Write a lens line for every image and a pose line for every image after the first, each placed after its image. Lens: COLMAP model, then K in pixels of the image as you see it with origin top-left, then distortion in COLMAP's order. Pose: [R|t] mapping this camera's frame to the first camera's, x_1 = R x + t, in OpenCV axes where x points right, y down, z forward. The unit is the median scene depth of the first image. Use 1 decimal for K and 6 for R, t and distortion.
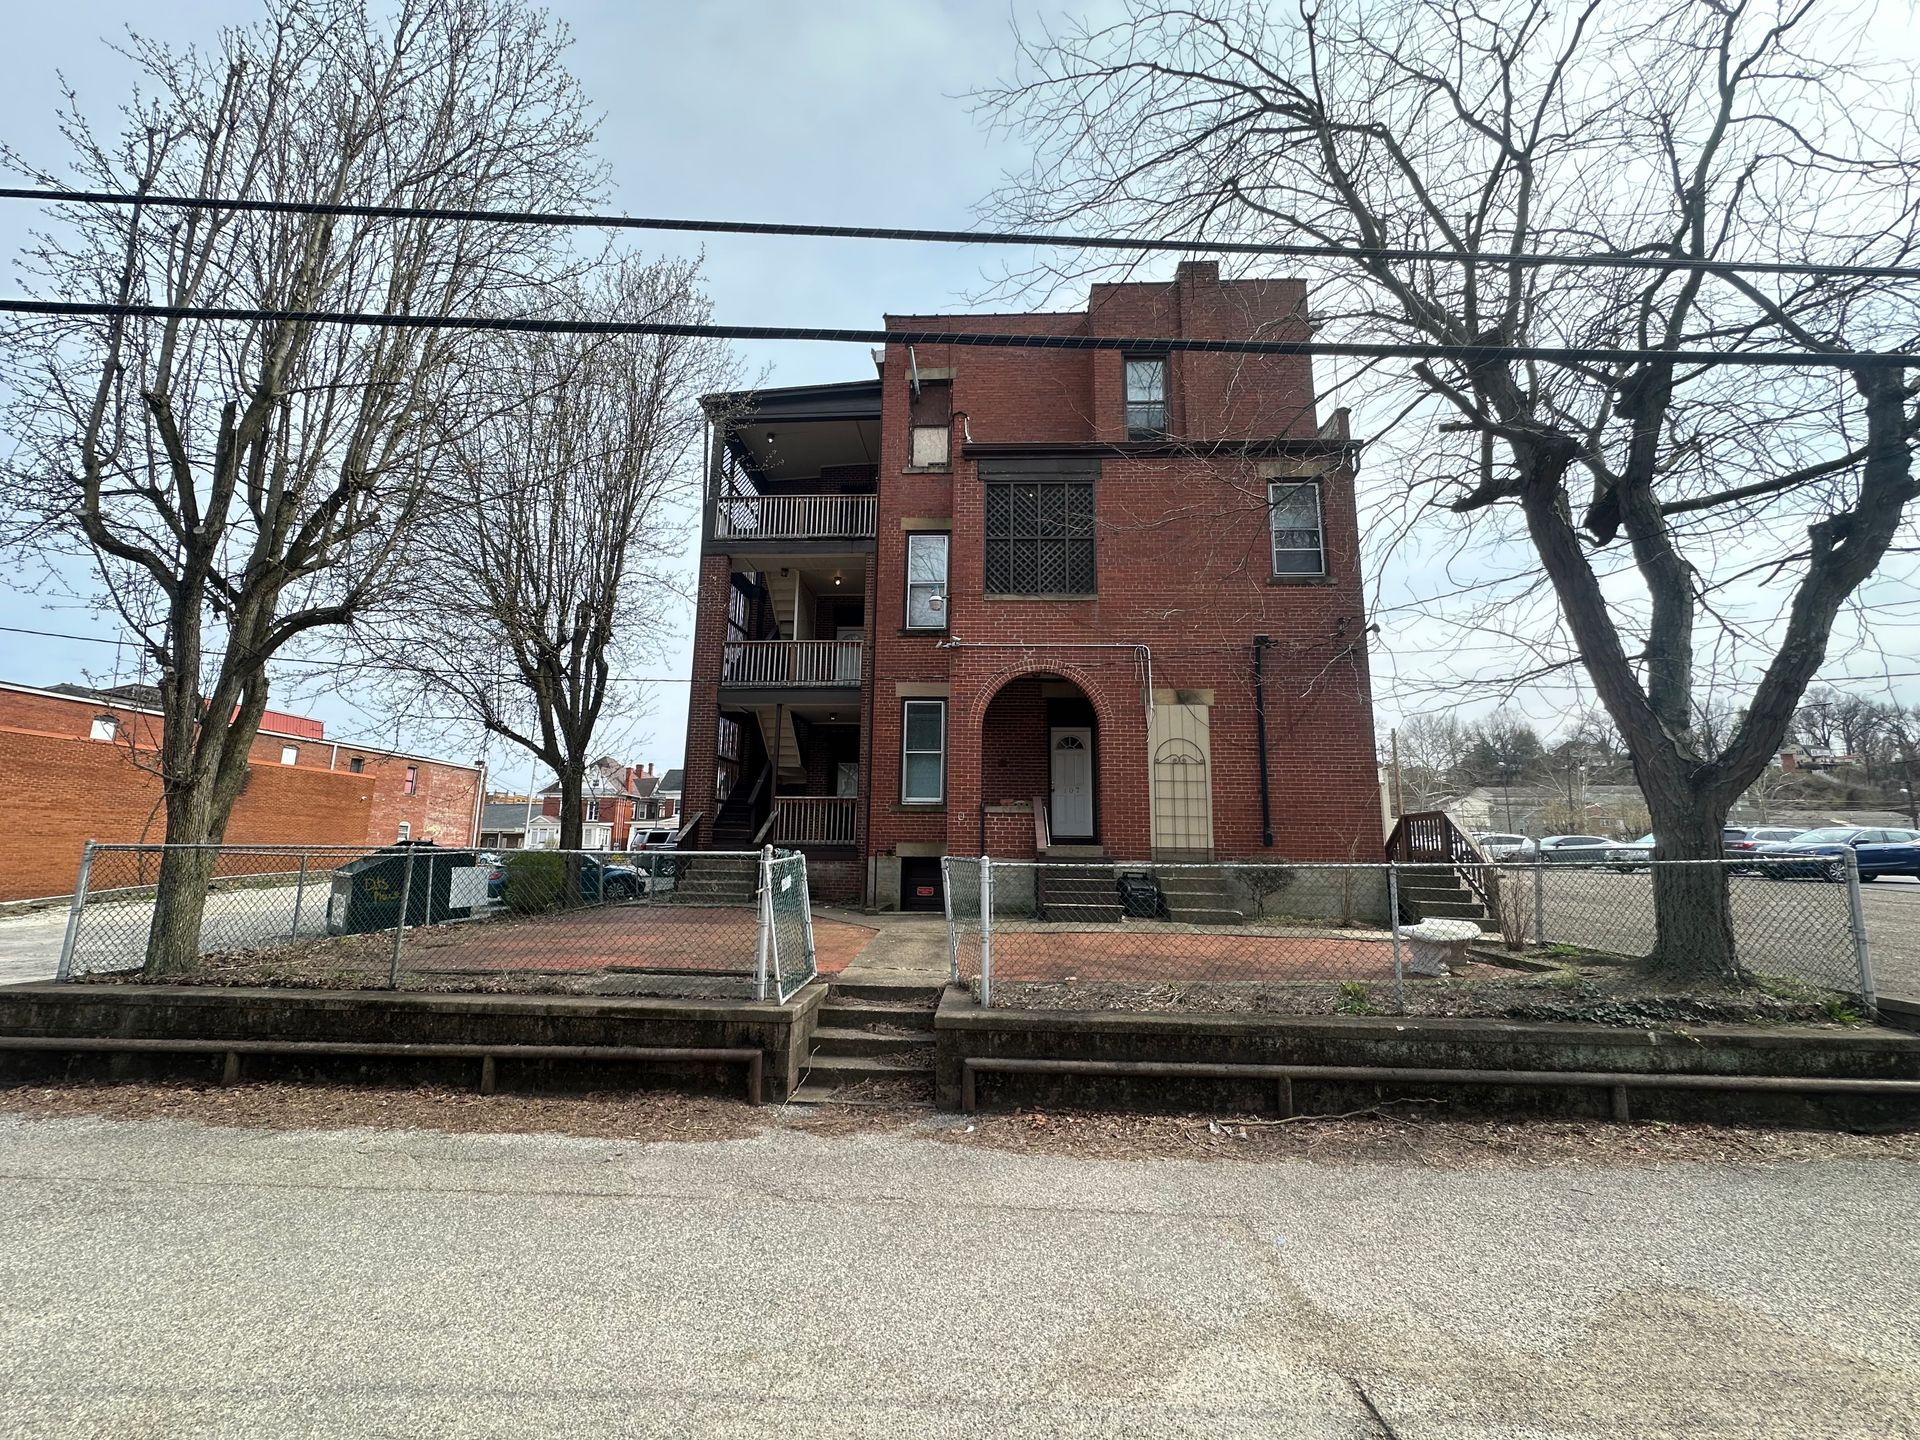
lens RADIAL K [[766.2, 0, 962.4], [0, 766.2, 717.5], [0, 0, 1]] dist [-0.004265, -0.000007]
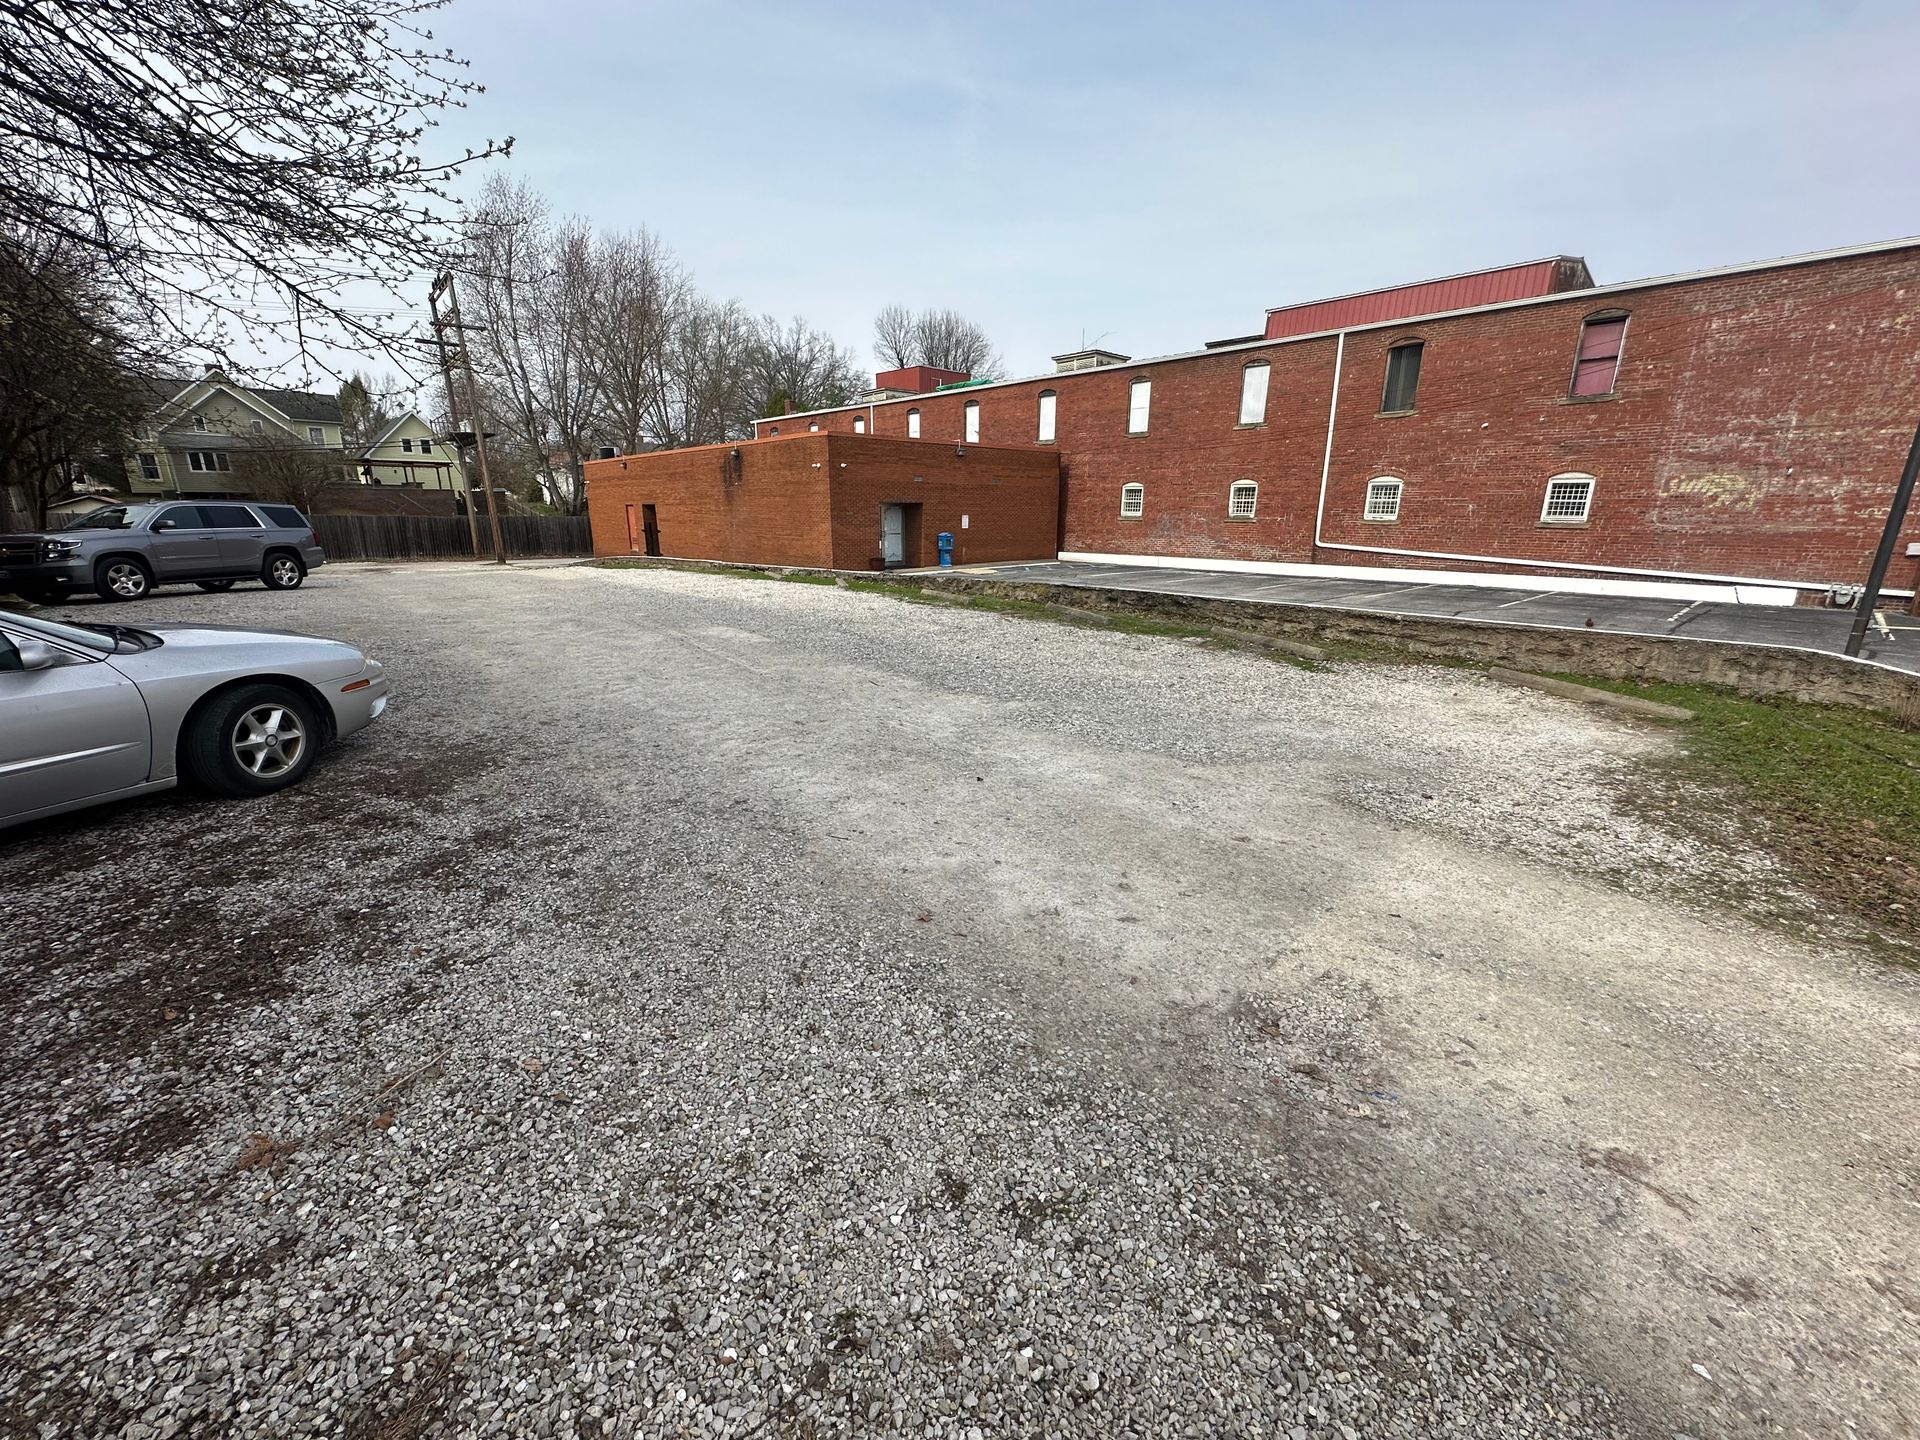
lens RADIAL K [[766.2, 0, 962.4], [0, 766.2, 717.5], [0, 0, 1]] dist [-0.004265, -0.000007]
pose [[-0.706320, 0.167814, -0.687714, -0.757399], [0.115167, 0.985793, 0.122267, 0.596614], [0.698462, 0.007158, -0.715612, 3.612115]]
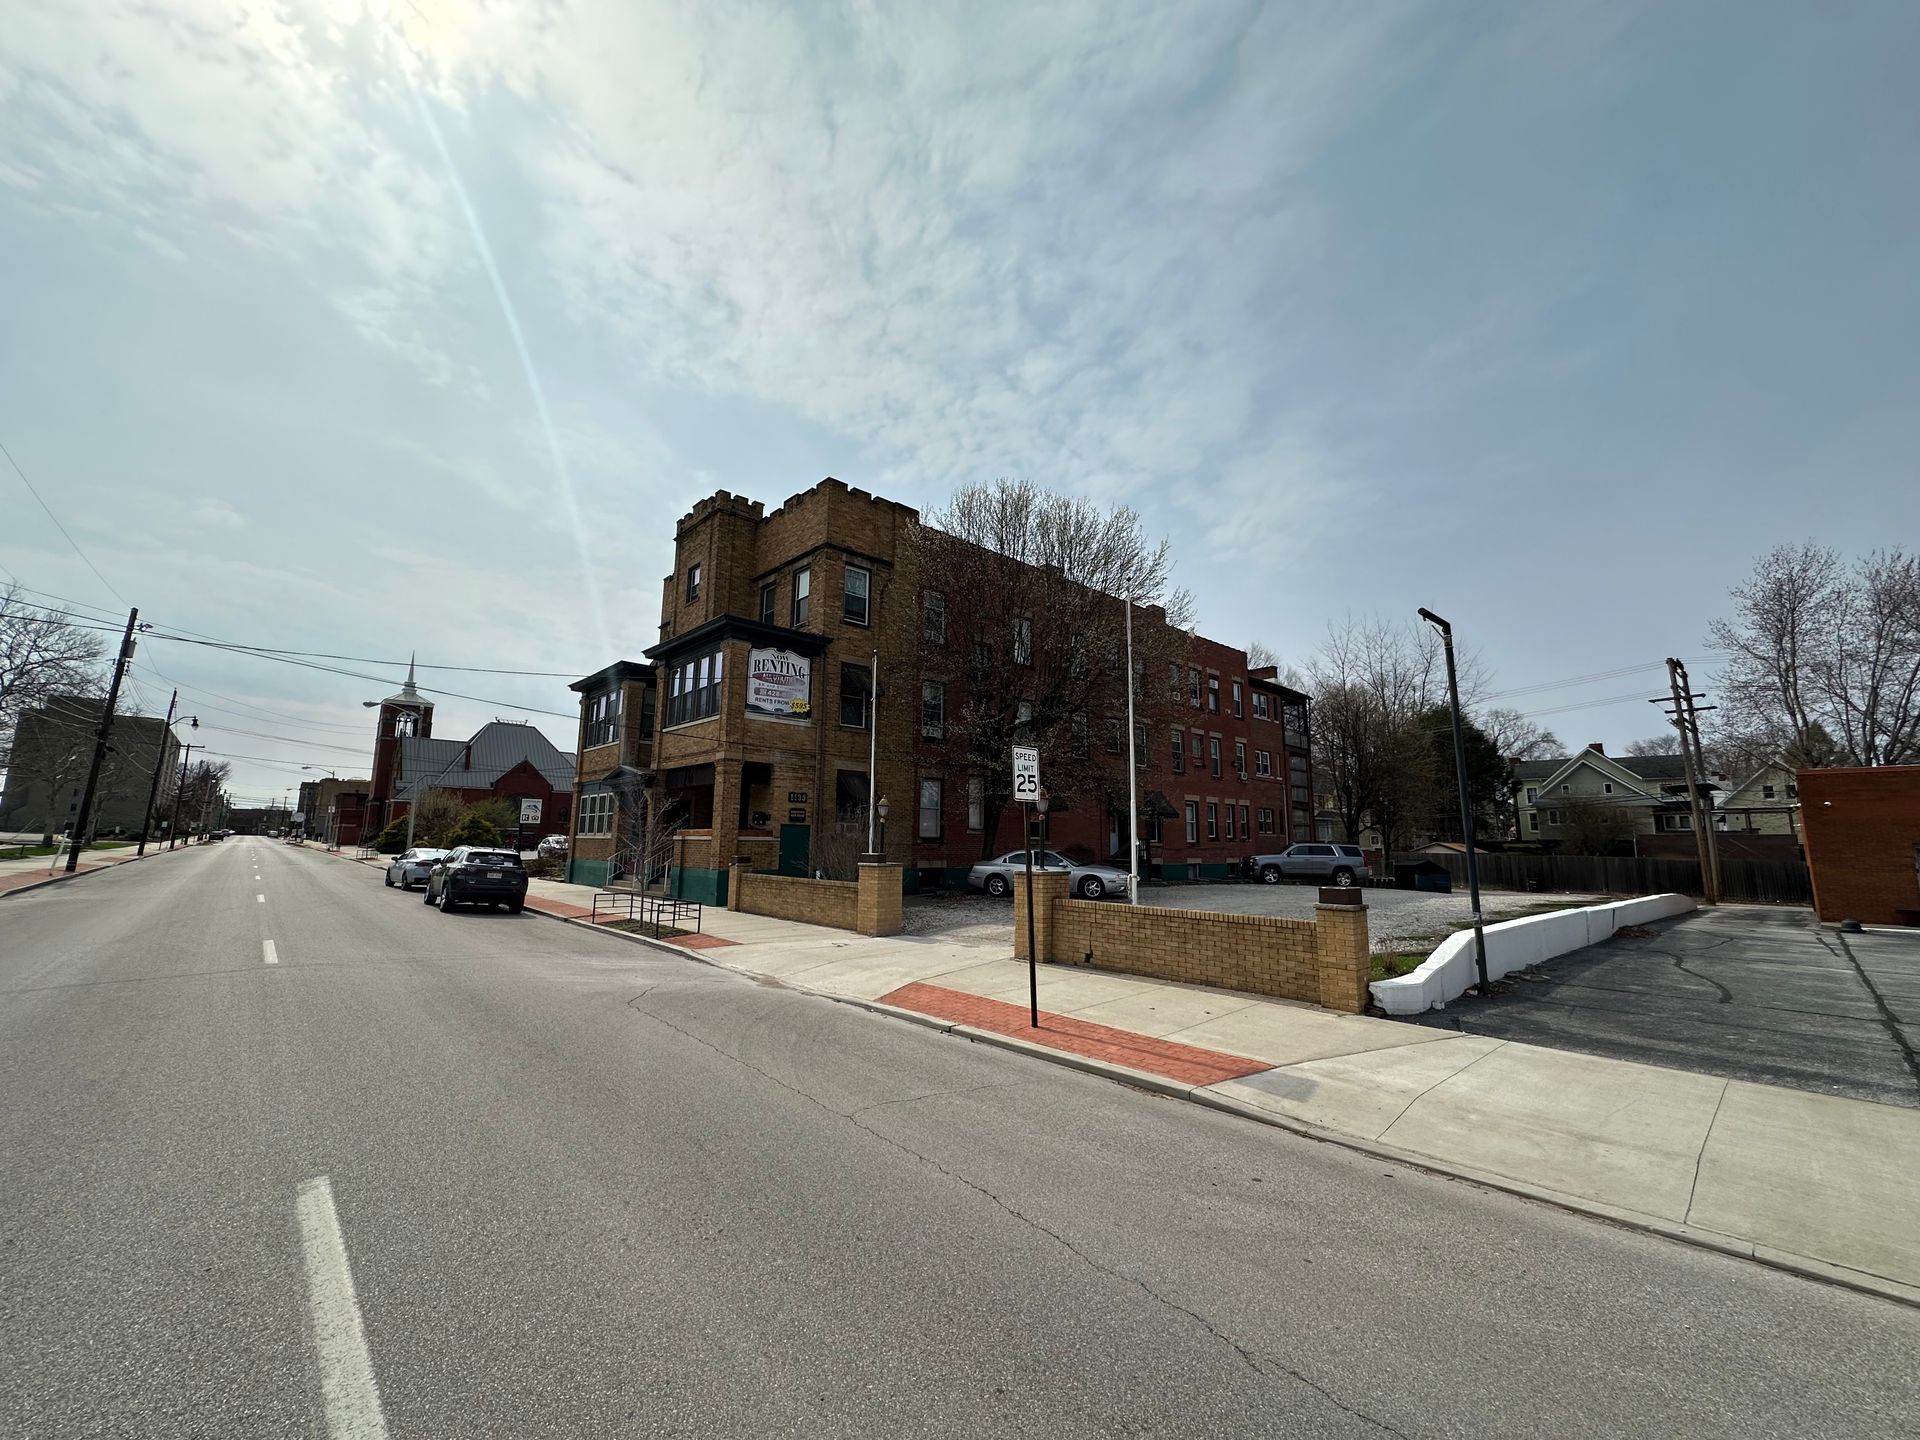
lens RADIAL K [[766.2, 0, 962.4], [0, 766.2, 717.5], [0, 0, 1]] dist [-0.004265, -0.000007]
pose [[-0.710826, 0.088570, 0.697770, -1.657976], [-0.153987, 0.948378, -0.277249, 0.746610], [-0.686305, -0.304523, -0.660493, 4.456014]]
